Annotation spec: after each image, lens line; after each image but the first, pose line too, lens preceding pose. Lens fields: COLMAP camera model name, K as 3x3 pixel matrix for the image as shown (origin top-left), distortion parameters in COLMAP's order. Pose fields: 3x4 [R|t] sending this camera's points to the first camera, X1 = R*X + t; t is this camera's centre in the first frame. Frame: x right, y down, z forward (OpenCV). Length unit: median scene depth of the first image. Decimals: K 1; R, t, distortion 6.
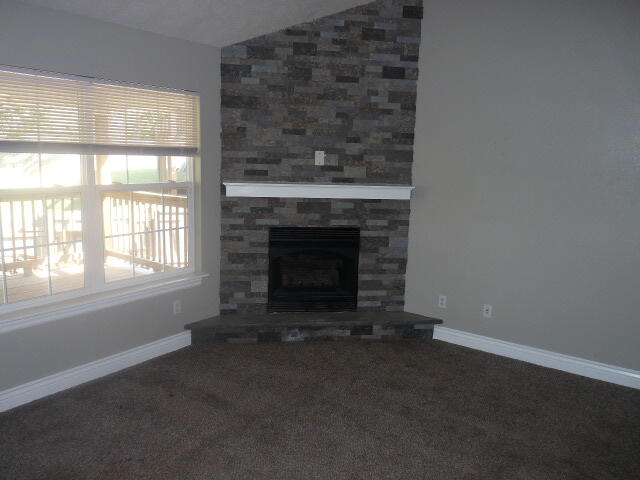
lens RADIAL K [[516.4, 0, 317.0], [0, 516.4, 237.3], [0, 0, 1]] dist [-0.017496, -0.013085]
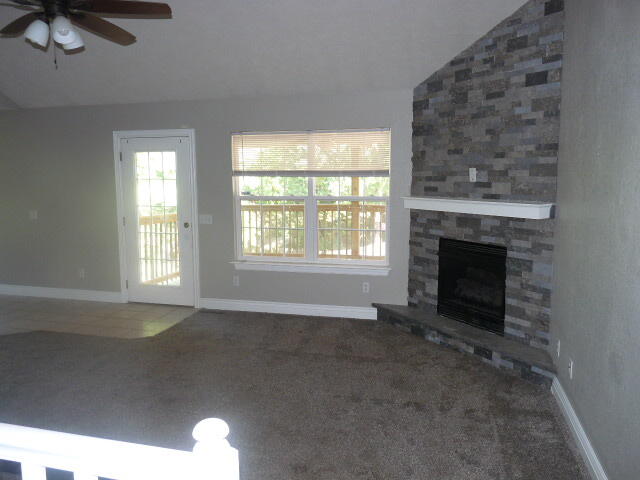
lens RADIAL K [[516.4, 0, 317.0], [0, 516.4, 237.3], [0, 0, 1]] dist [-0.017496, -0.013085]
pose [[0.357949, 0.081705, -0.930160, 0.865393], [-0.138208, 0.989828, 0.033760, -0.021052], [0.923456, 0.116471, 0.365600, 0.346019]]
